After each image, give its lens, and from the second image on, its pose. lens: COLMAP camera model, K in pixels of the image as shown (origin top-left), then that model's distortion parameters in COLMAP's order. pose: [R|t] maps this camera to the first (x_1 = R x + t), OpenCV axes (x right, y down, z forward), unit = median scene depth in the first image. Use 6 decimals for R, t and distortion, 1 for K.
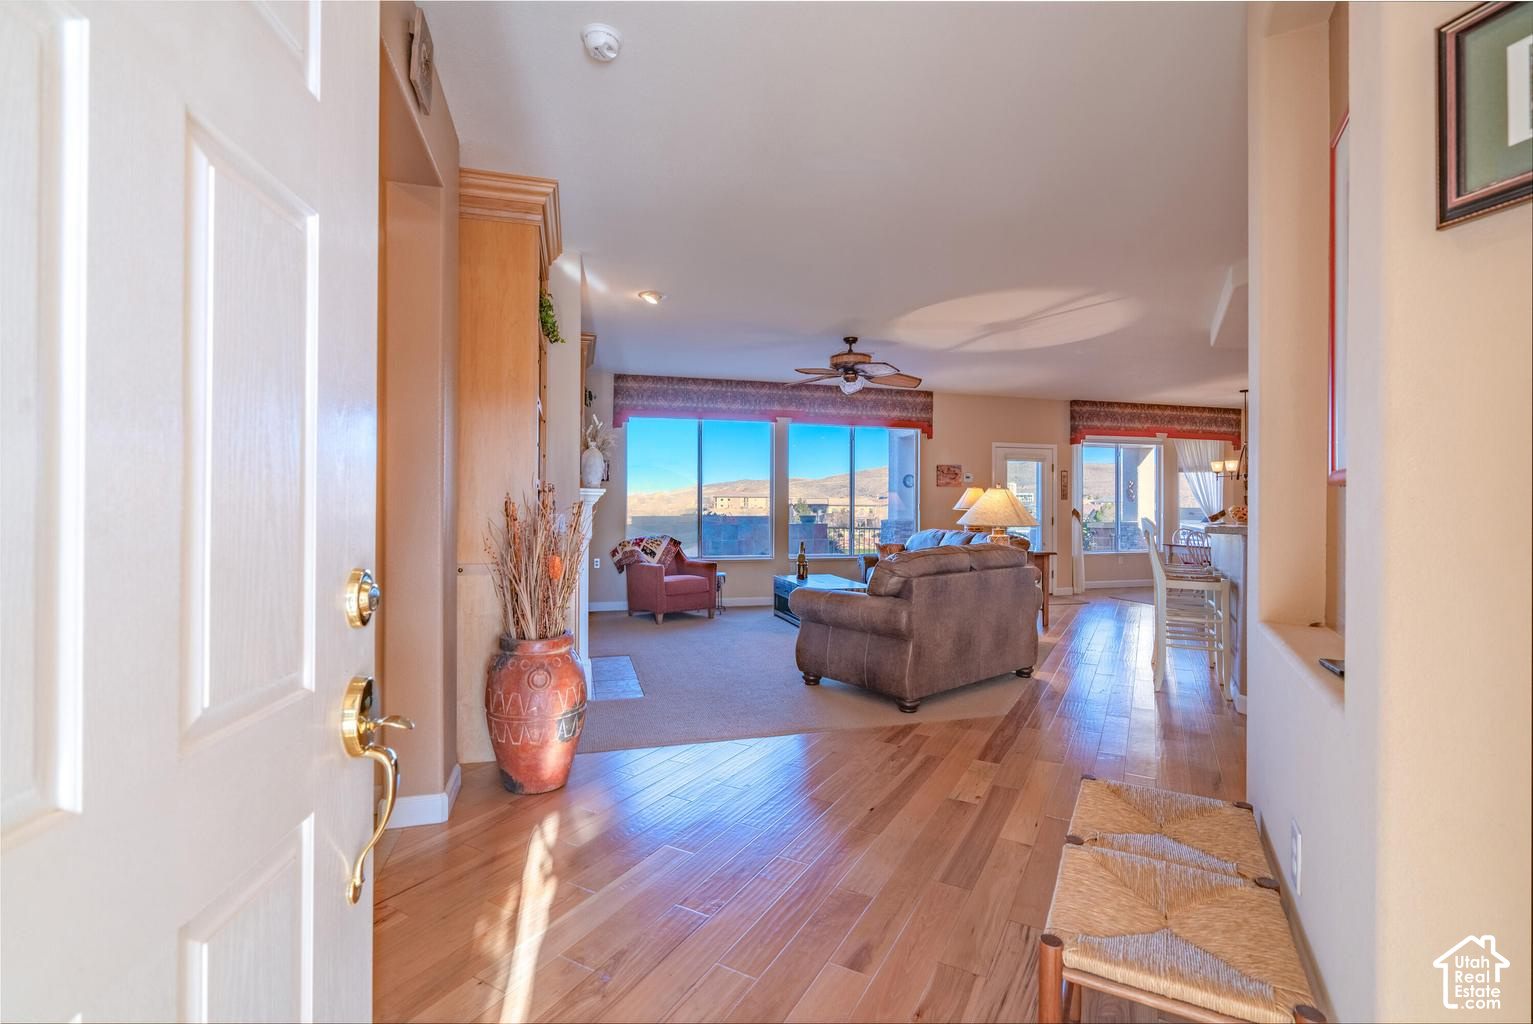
lens RADIAL K [[736.0, 0, 766.5], [0, 736.0, 512.0], [0, 0, 1]] dist [0.000845, 0.000303]
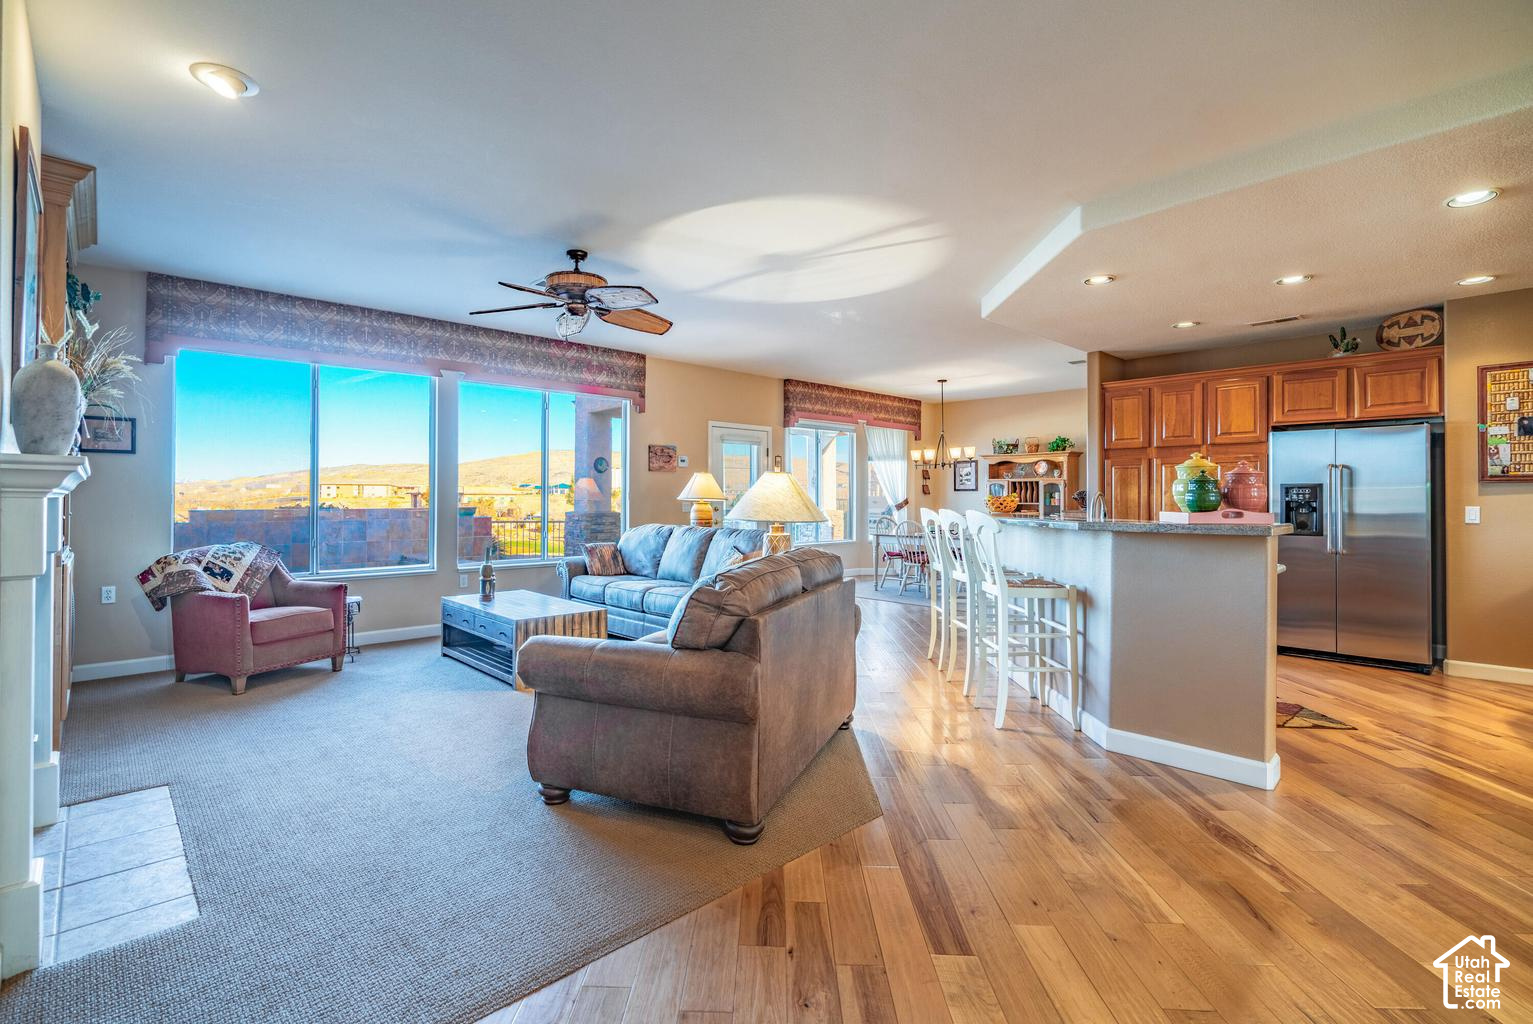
lens RADIAL K [[753.8, 0, 770.5], [0, 753.8, 490.8], [0, 0, 1]] dist [0.000607, 0.000624]
pose [[0.891809, 0.001033, 0.452410, -0.035064], [0.004924, 0.999916, -0.011988, -0.002656], [-0.452385, 0.012919, 0.891729, 0.236660]]
